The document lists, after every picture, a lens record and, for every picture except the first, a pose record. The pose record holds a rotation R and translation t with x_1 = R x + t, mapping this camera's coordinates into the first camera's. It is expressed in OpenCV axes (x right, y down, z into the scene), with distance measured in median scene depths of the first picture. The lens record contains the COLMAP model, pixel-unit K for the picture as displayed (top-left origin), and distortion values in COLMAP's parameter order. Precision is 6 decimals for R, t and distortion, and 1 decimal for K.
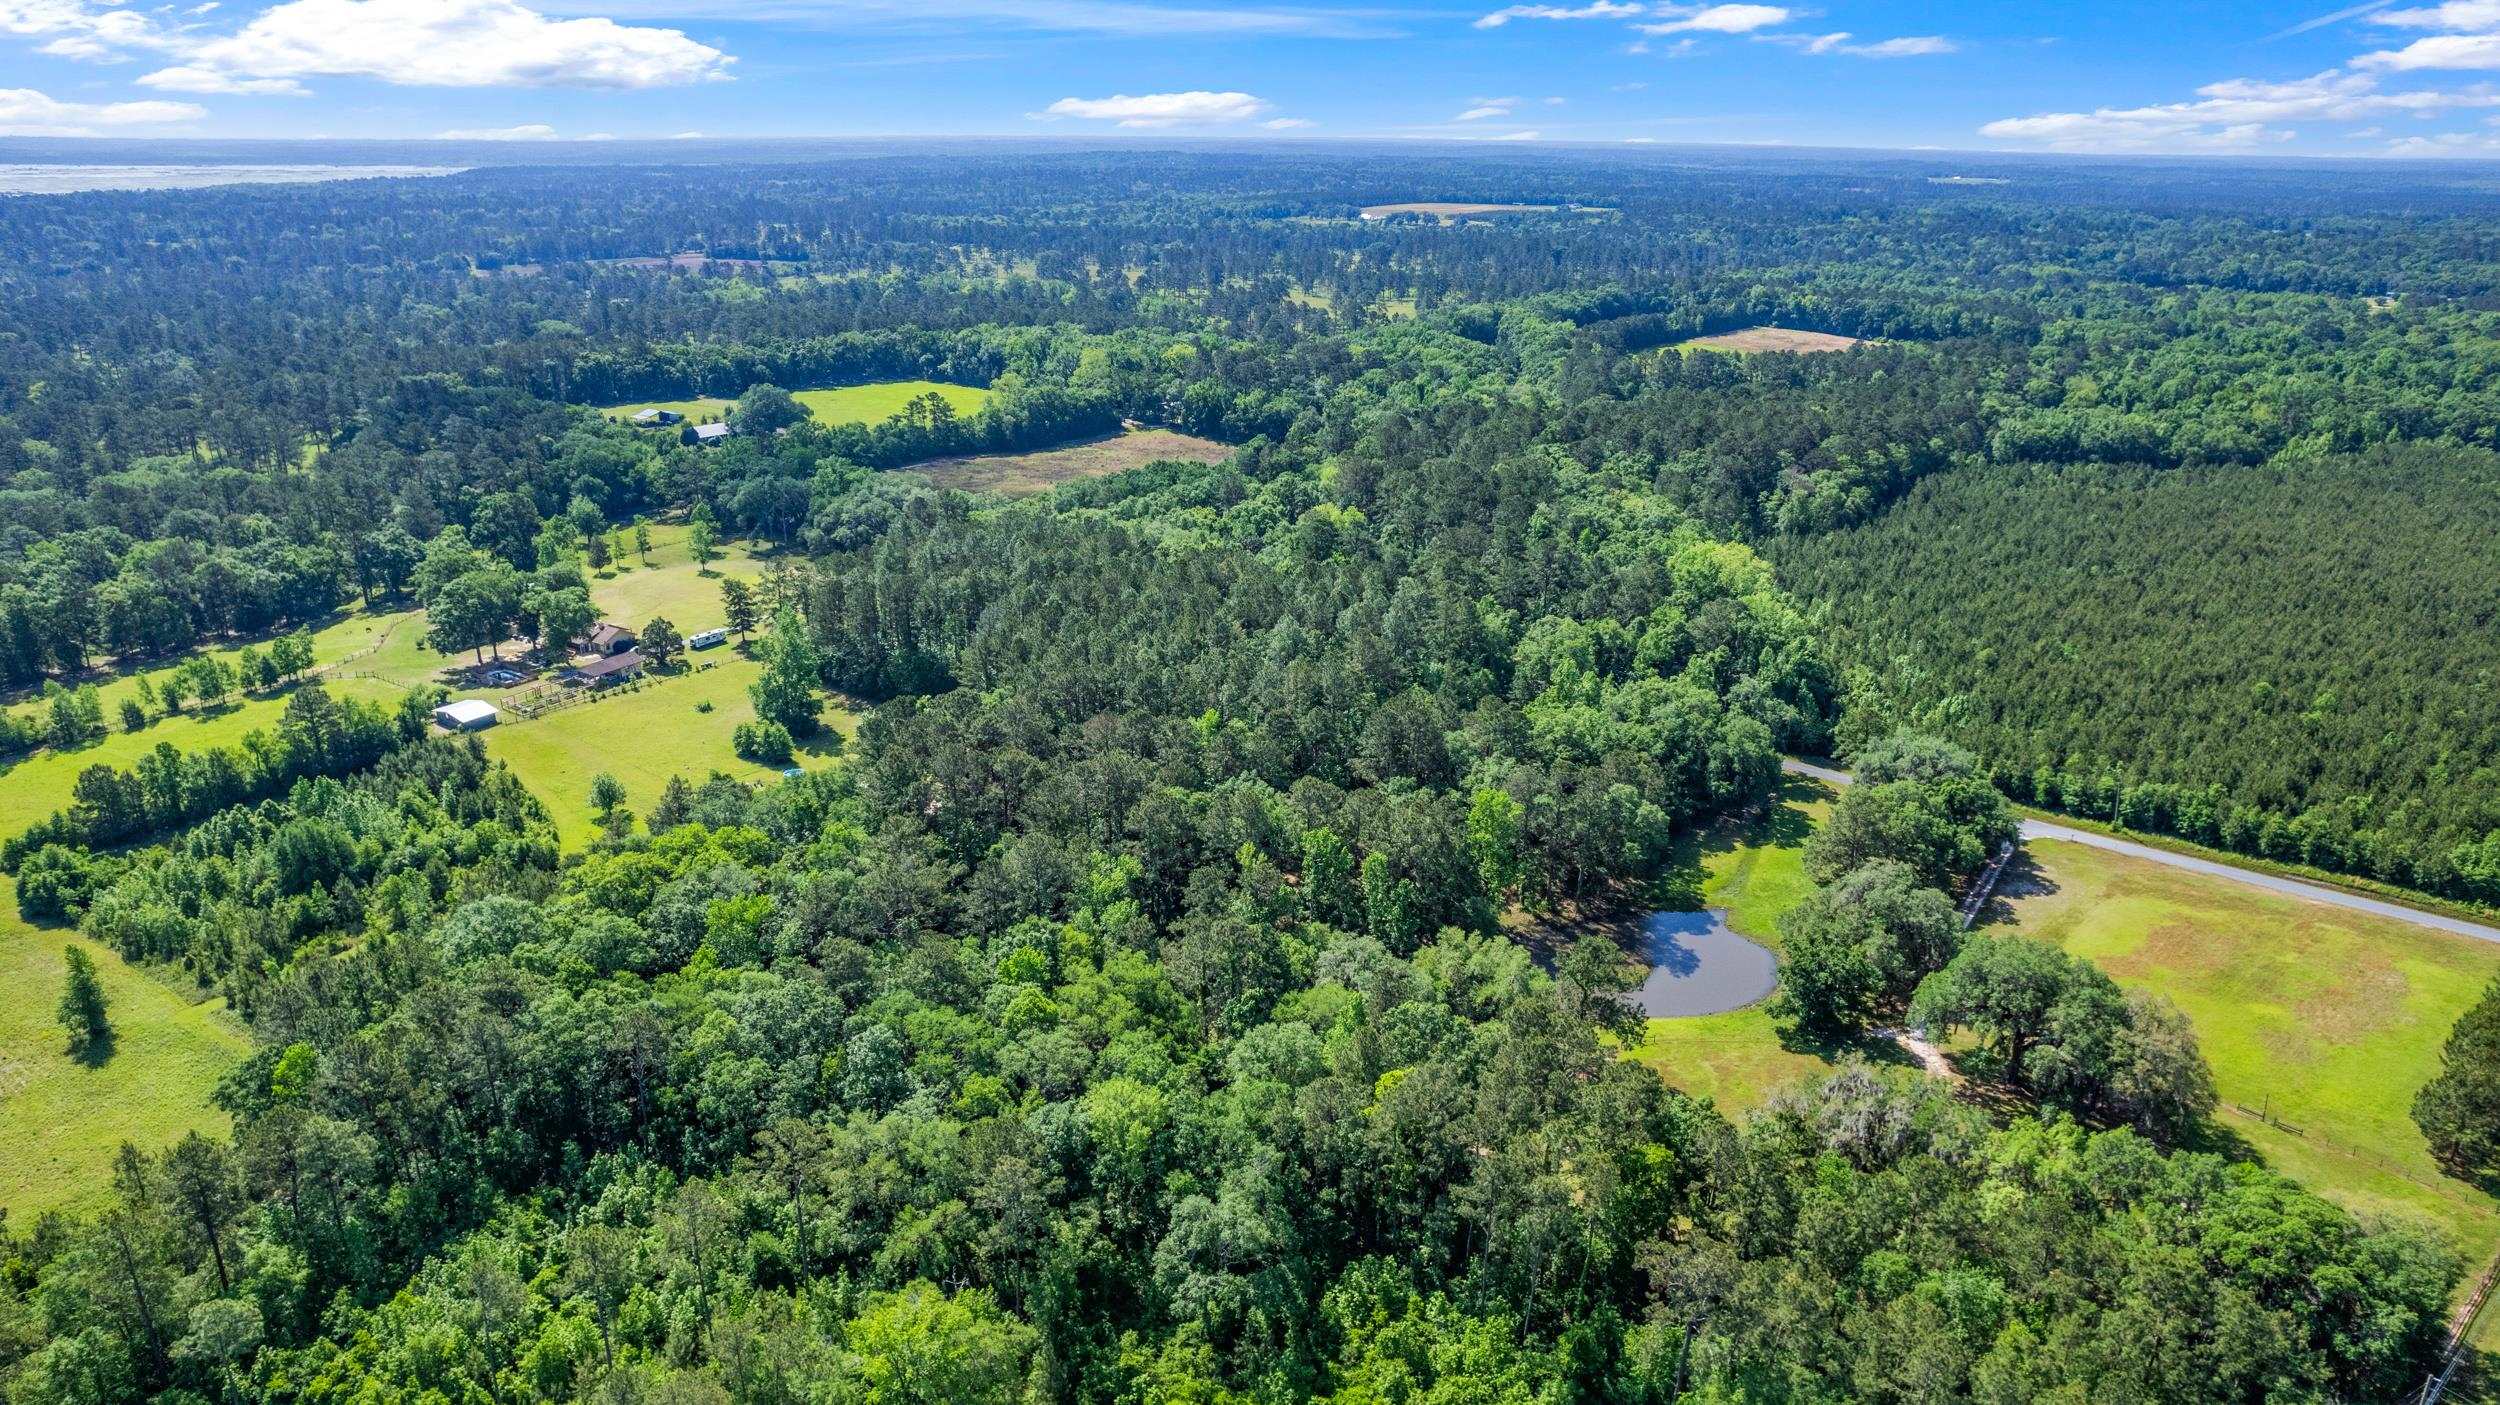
lens RADIAL K [[1599.7, 0, 1239.8], [0, 1599.7, 708.4], [0, 0, 1]] dist [-0.088458, 0.076656]
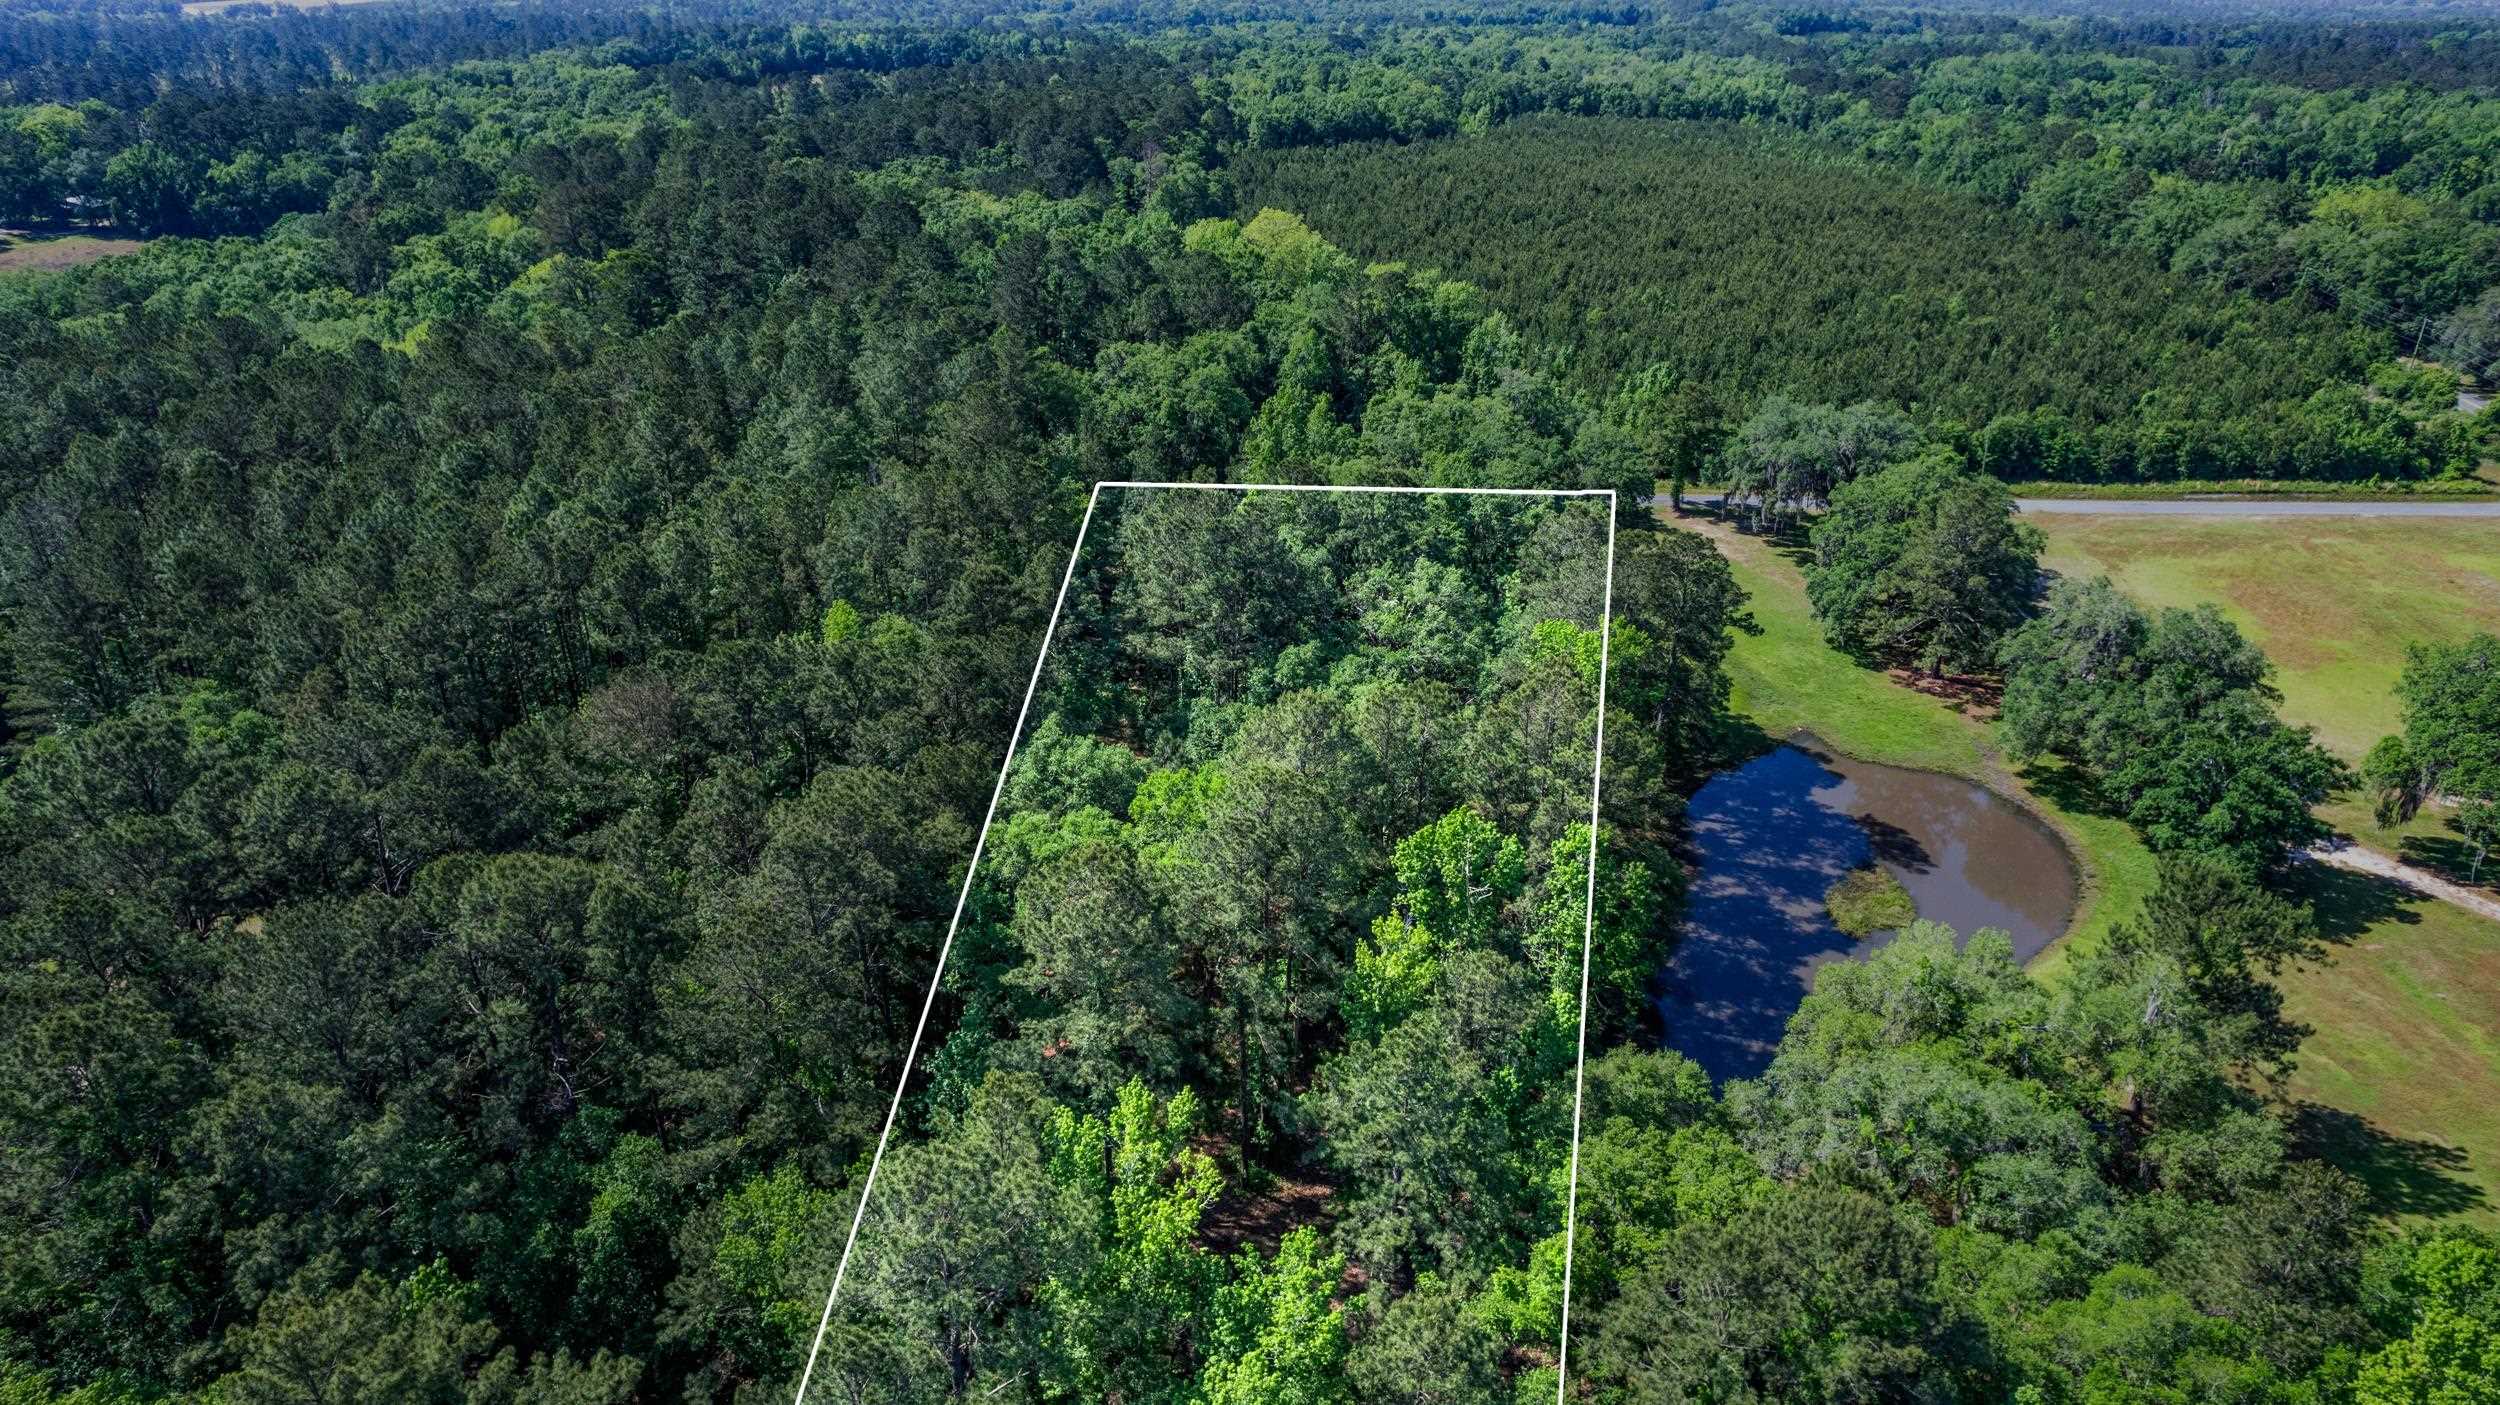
lens RADIAL K [[1599.7, 0, 1239.8], [0, 1599.7, 708.4], [0, 0, 1]] dist [-0.088458, 0.076656]
pose [[0.796049, -0.264926, 0.544169, -0.160512], [0.206240, 0.964035, 0.167633, -0.019589], [-0.569008, -0.021215, 0.822058, 0.588497]]
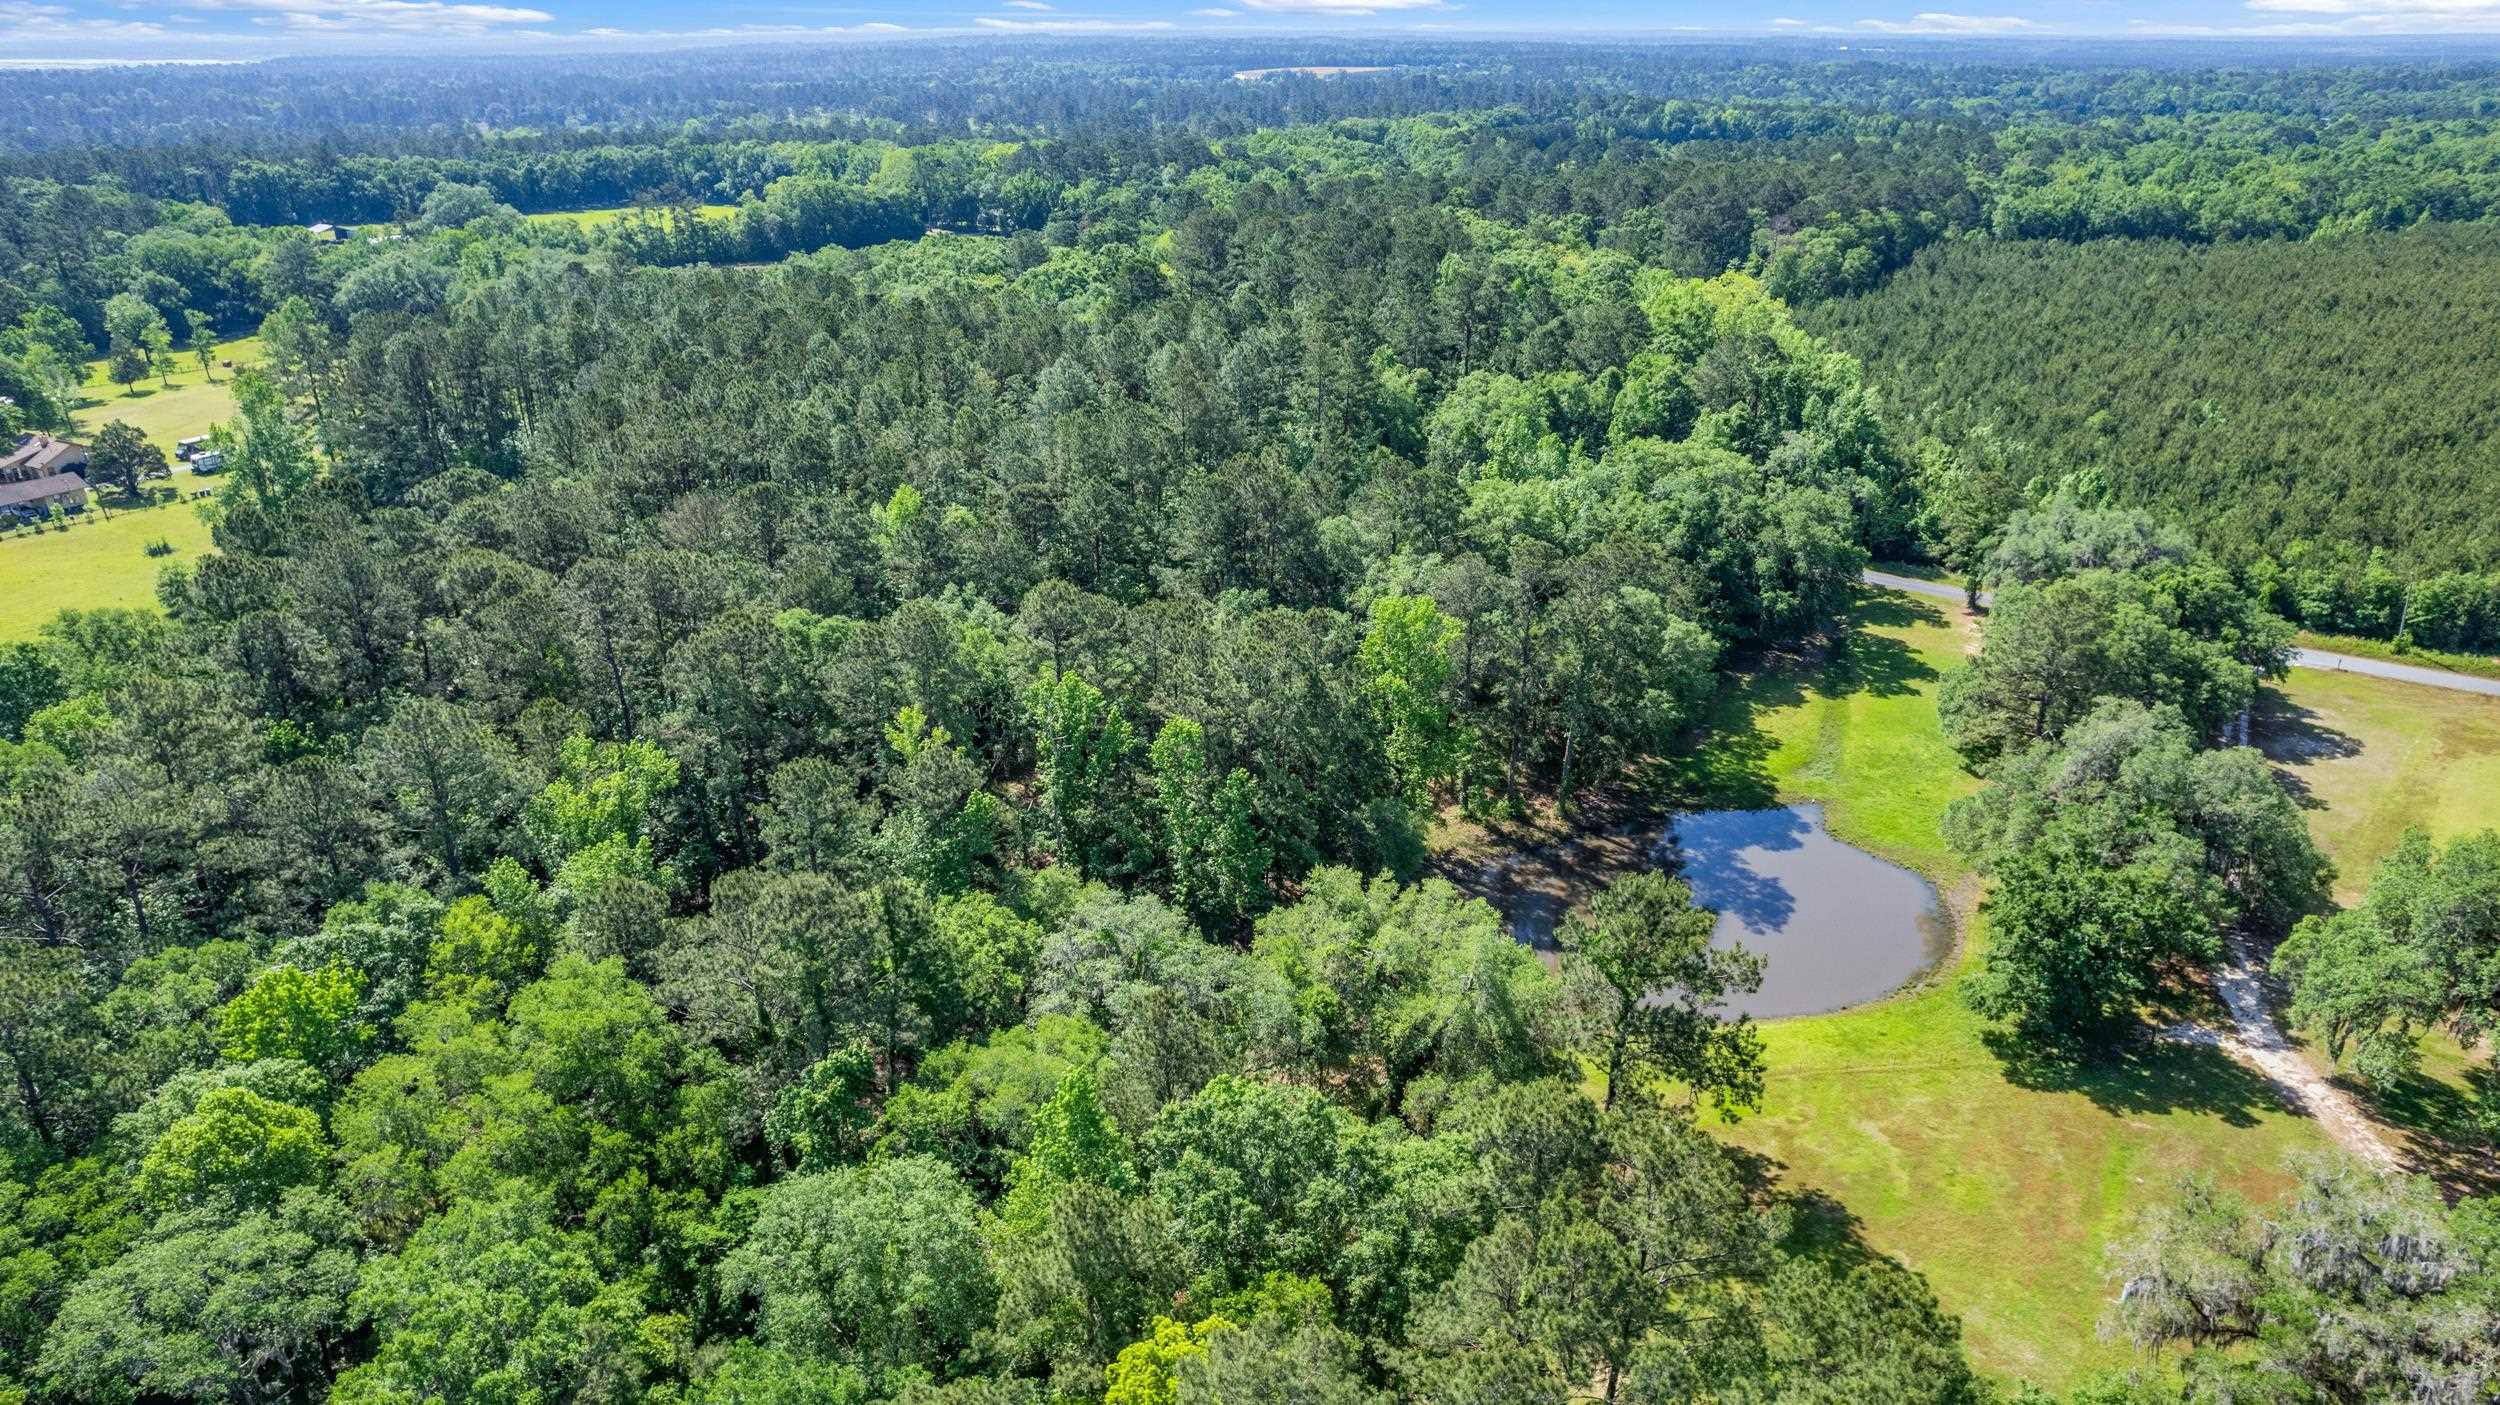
lens RADIAL K [[1599.7, 0, 1239.8], [0, 1599.7, 708.4], [0, 0, 1]] dist [-0.088458, 0.076656]
pose [[0.997321, -0.038518, 0.062191, 0.060603], [0.034787, 0.997592, 0.060009, 0.048006], [-0.064352, -0.057684, 0.996259, 0.416385]]
